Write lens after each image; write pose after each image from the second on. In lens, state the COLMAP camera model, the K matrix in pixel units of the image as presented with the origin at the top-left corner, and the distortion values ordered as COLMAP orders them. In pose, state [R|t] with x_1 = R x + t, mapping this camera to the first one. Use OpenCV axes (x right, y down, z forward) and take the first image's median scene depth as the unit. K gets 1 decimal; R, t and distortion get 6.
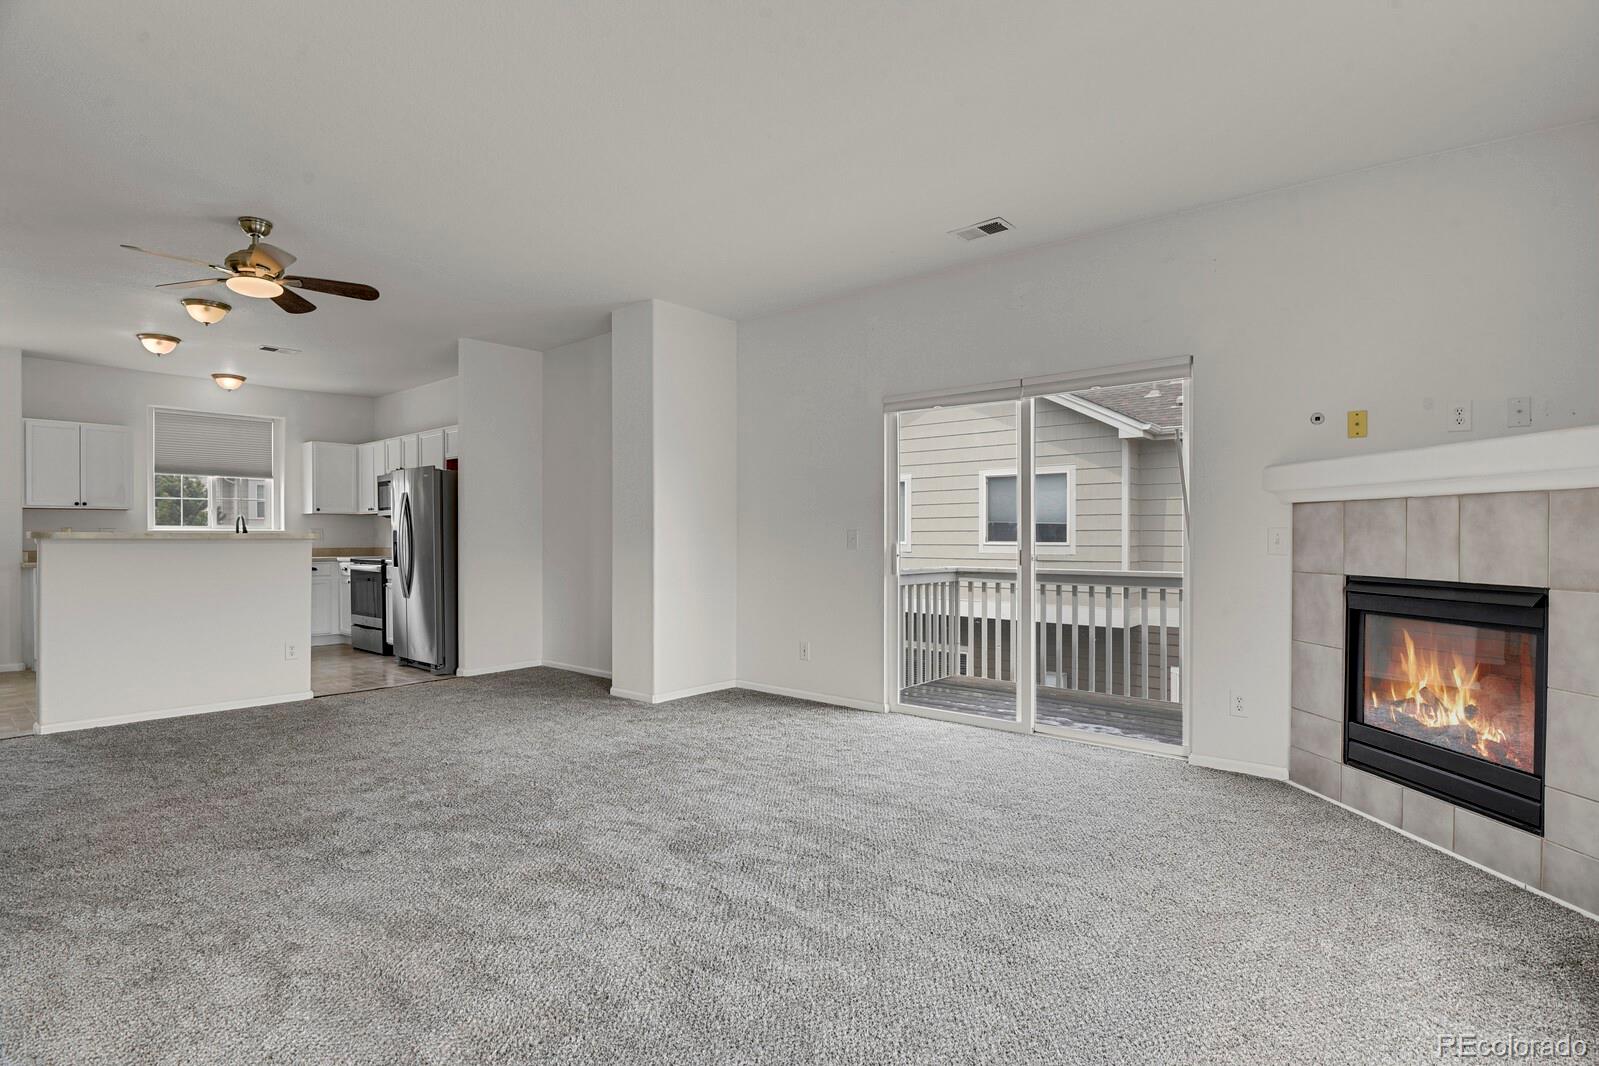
lens RADIAL K [[781.1, 0, 797.5], [0, 781.1, 539.9], [0, 0, 1]] dist [-0.023354, -0.003832]
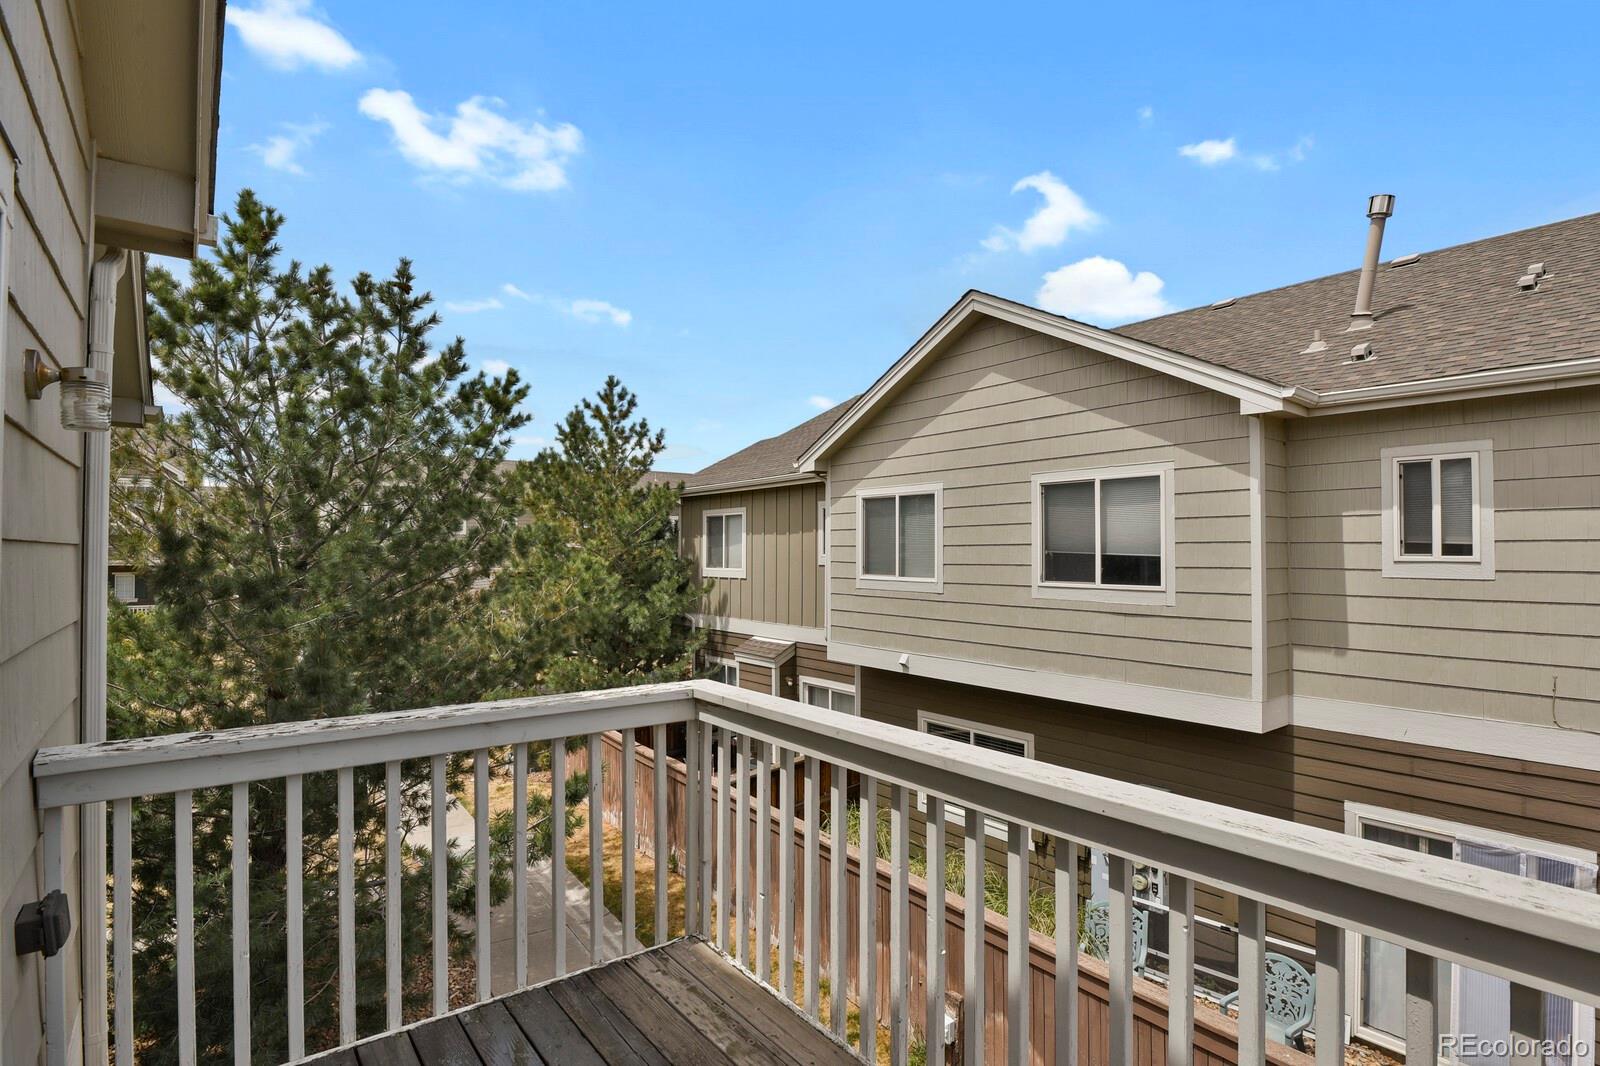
lens RADIAL K [[781.6, 0, 797.8], [0, 781.6, 533.6], [0, 0, 1]] dist [-0.023354, -0.003832]
pose [[0.976563, -0.007461, -0.215101, 0.195932], [0.001341, 0.999590, -0.028585, -0.021607], [0.215226, 0.027627, 0.976173, 0.327326]]
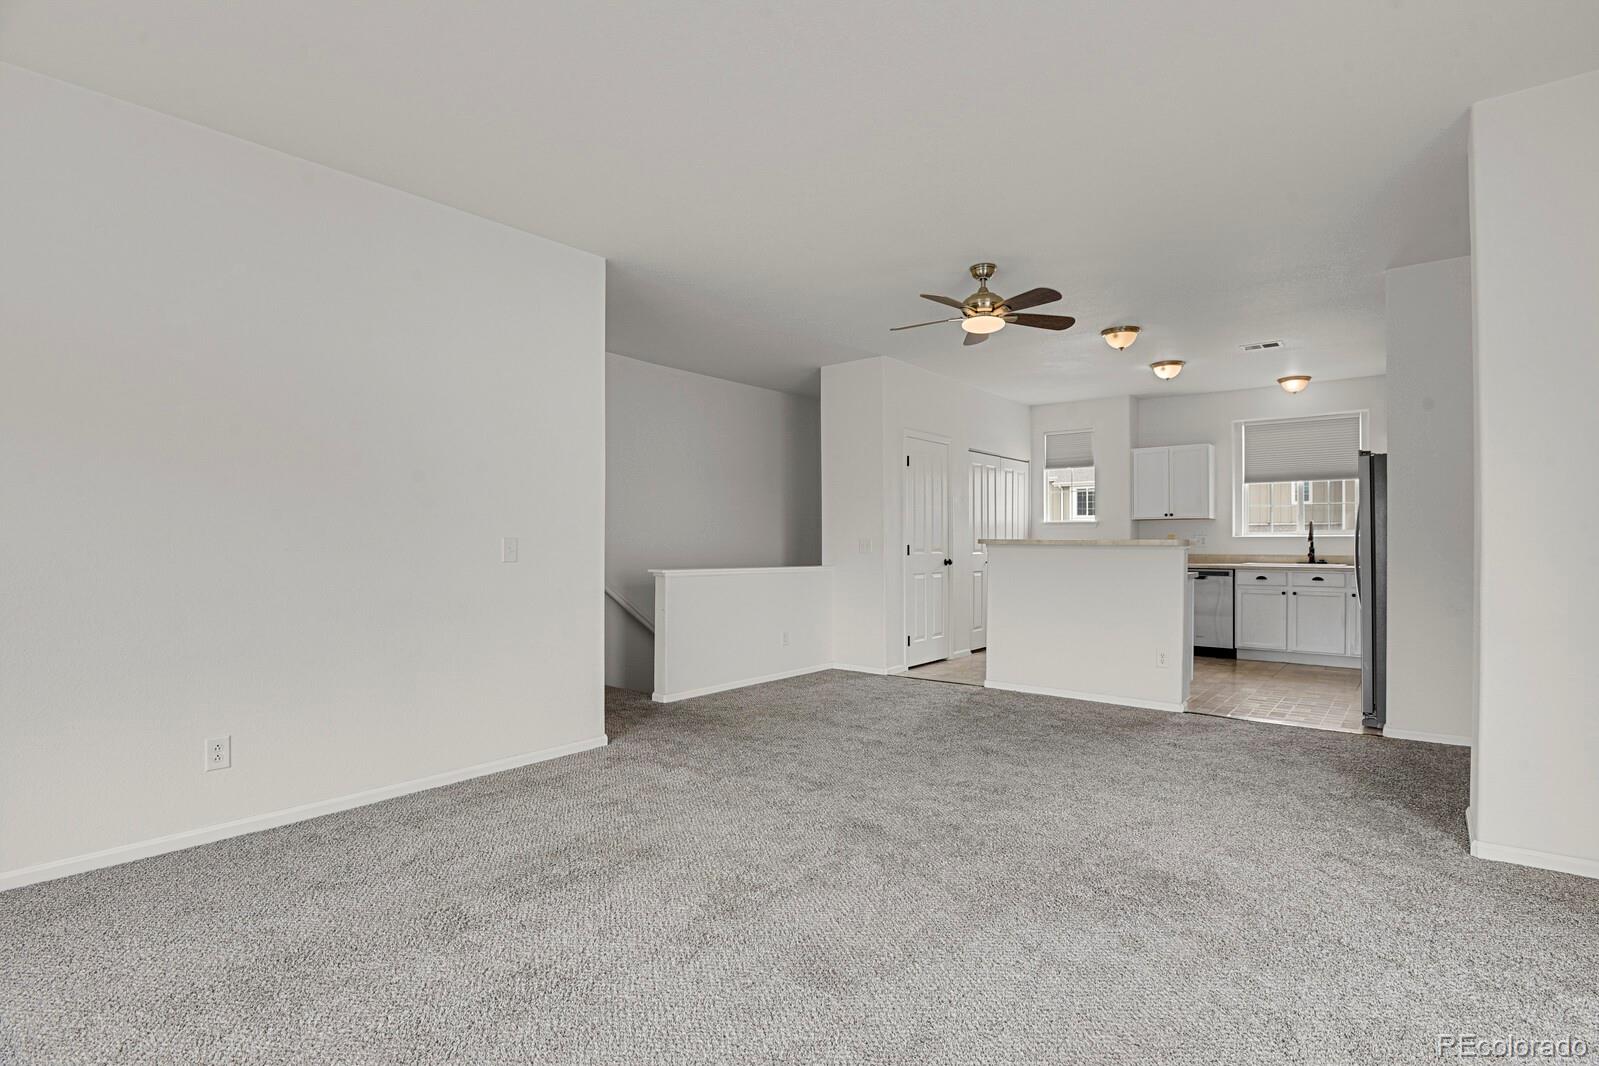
lens RADIAL K [[781.1, 0, 807.0], [0, 781.1, 541.7], [0, 0, 1]] dist [-0.023354, -0.003832]
pose [[0.021817, 0.001052, -0.999761, 0.418491], [-0.005213, 0.999986, 0.000939, -0.006377], [0.999748, 0.005191, 0.021823, 0.672781]]
